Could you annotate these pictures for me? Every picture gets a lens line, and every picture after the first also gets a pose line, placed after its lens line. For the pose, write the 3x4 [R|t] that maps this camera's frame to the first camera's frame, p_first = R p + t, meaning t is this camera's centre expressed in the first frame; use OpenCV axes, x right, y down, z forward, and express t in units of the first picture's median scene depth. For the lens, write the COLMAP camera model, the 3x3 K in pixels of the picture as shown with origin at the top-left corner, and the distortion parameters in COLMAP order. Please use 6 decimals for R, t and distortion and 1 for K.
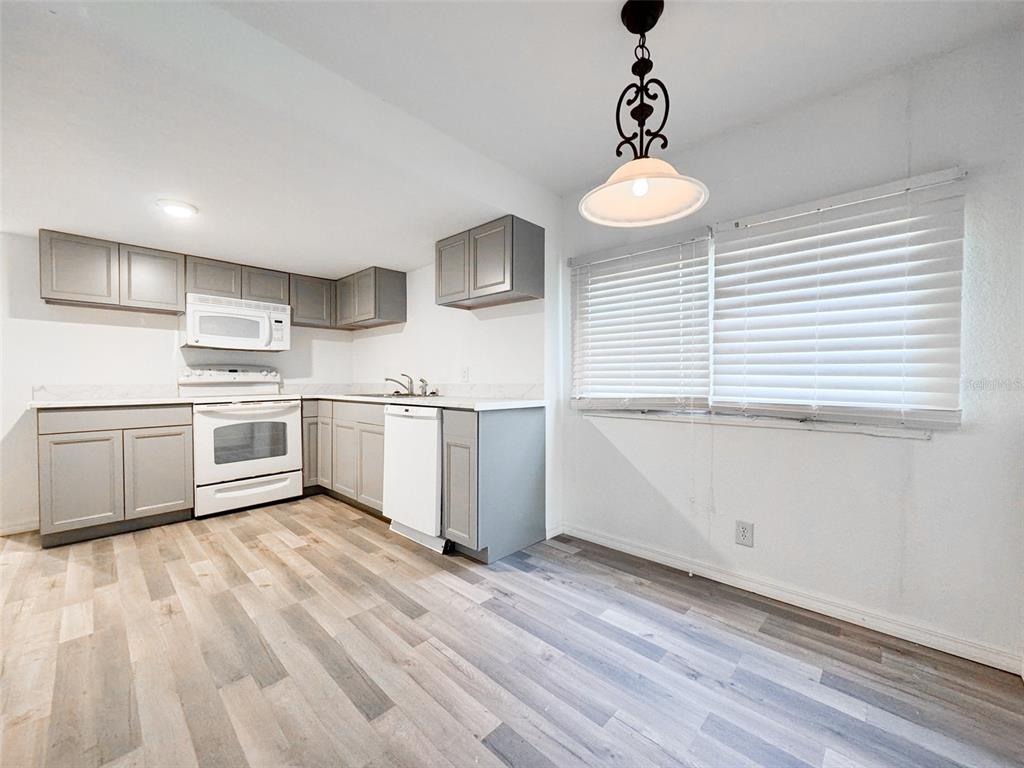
lens RADIAL K [[411.7, 0, 511.7], [0, 411.7, 383.7], [0, 0, 1]] dist [-0.000891, 0.001210]
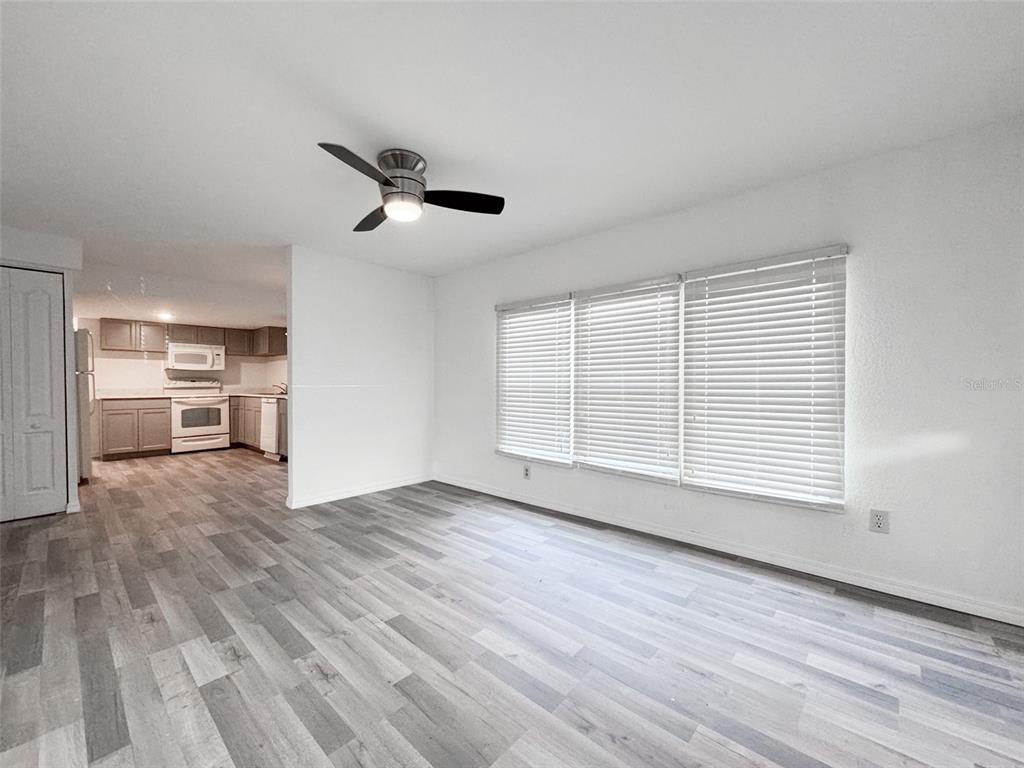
lens RADIAL K [[411.7, 0, 506.2], [0, 411.7, 389.7], [0, 0, 1]] dist [-0.000891, 0.001210]
pose [[0.999828, -0.002837, 0.018345, 0.975741], [0.002703, 0.999970, 0.007293, -0.003504], [-0.018365, -0.007242, 0.999805, -1.230573]]
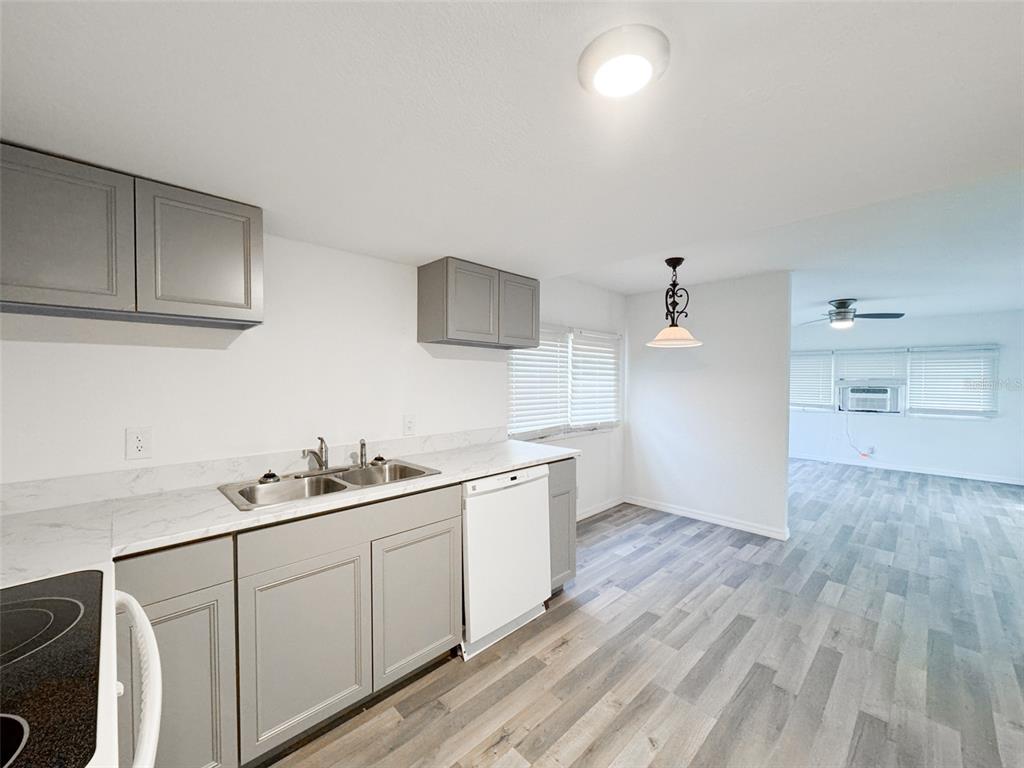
lens RADIAL K [[411.7, 0, 510.2], [0, 411.7, 383.3], [0, 0, 1]] dist [-0.000891, 0.001210]
pose [[0.034861, -0.011078, 0.999331, -1.036195], [0.006951, 0.999917, 0.010842, -0.128422], [-0.999368, 0.006569, 0.034935, 0.946738]]
